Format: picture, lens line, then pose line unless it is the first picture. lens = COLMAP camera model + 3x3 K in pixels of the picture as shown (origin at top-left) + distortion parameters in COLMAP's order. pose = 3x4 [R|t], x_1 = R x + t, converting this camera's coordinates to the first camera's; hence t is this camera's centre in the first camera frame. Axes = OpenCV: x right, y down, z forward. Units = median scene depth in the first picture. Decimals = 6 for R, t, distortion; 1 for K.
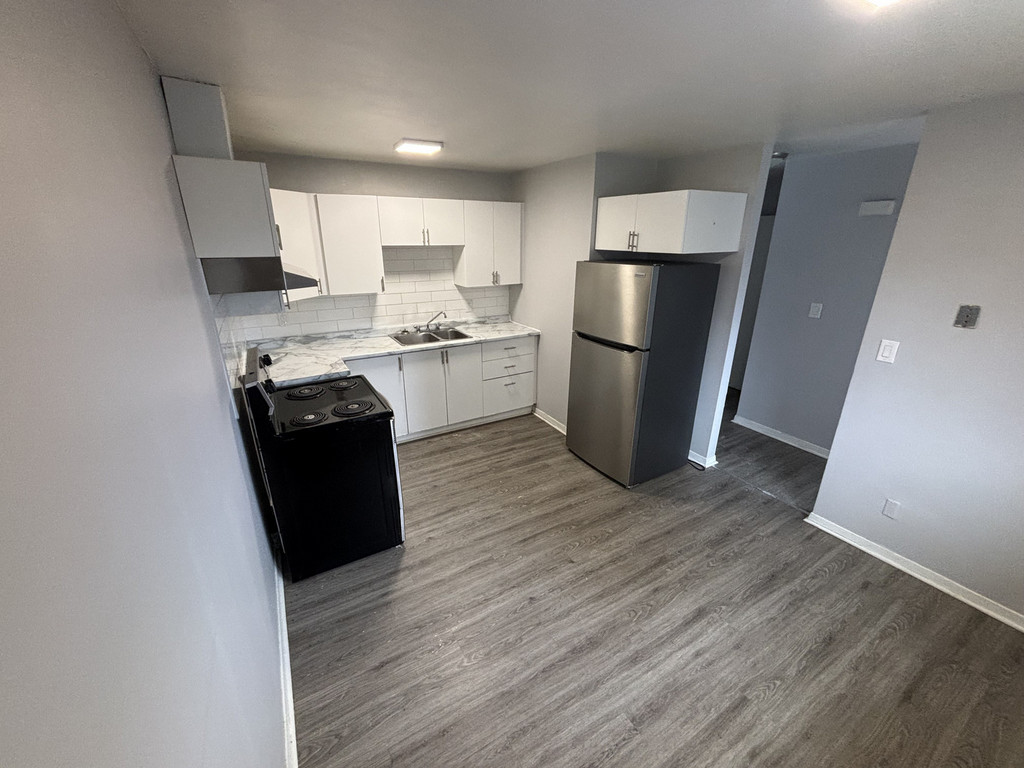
lens RADIAL K [[413.5, 0, 509.2], [0, 413.5, 382.2], [0, 0, 1]] dist [-0.007035, 0.002969]
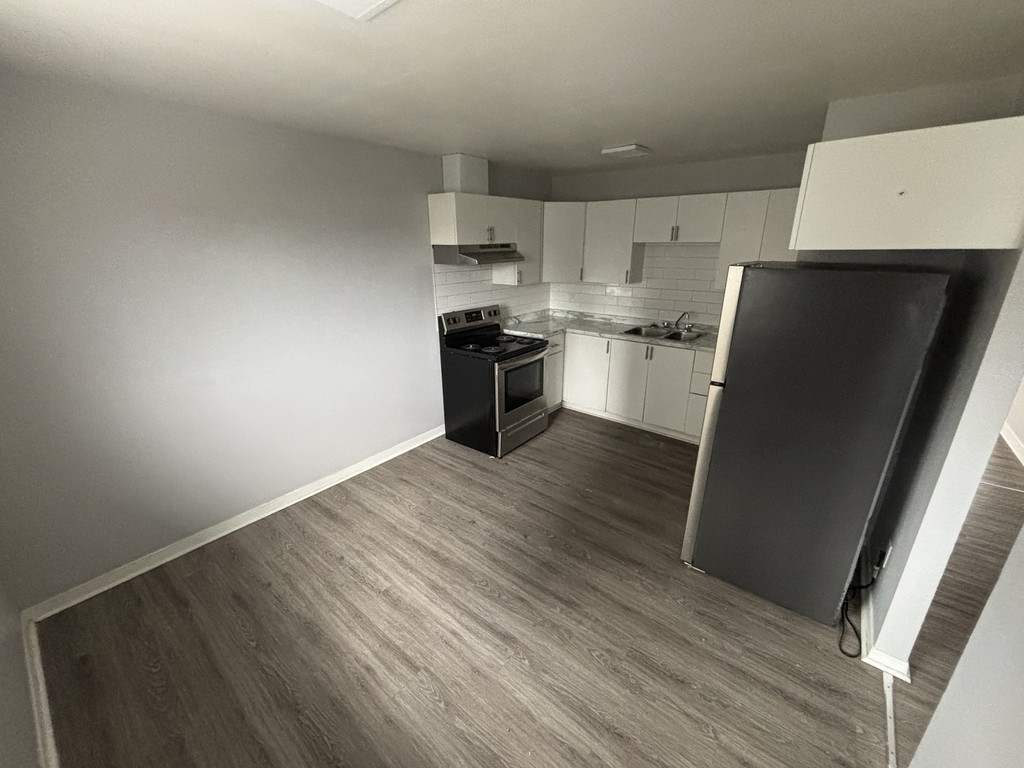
lens RADIAL K [[413.5, 0, 516.3], [0, 413.5, 382.2], [0, 0, 1]] dist [-0.007035, 0.002969]
pose [[0.372363, 0.303819, -0.876949, 1.217154], [-0.309888, 0.931372, 0.191092, -0.170014], [0.874823, 0.200600, 0.440958, 0.545747]]
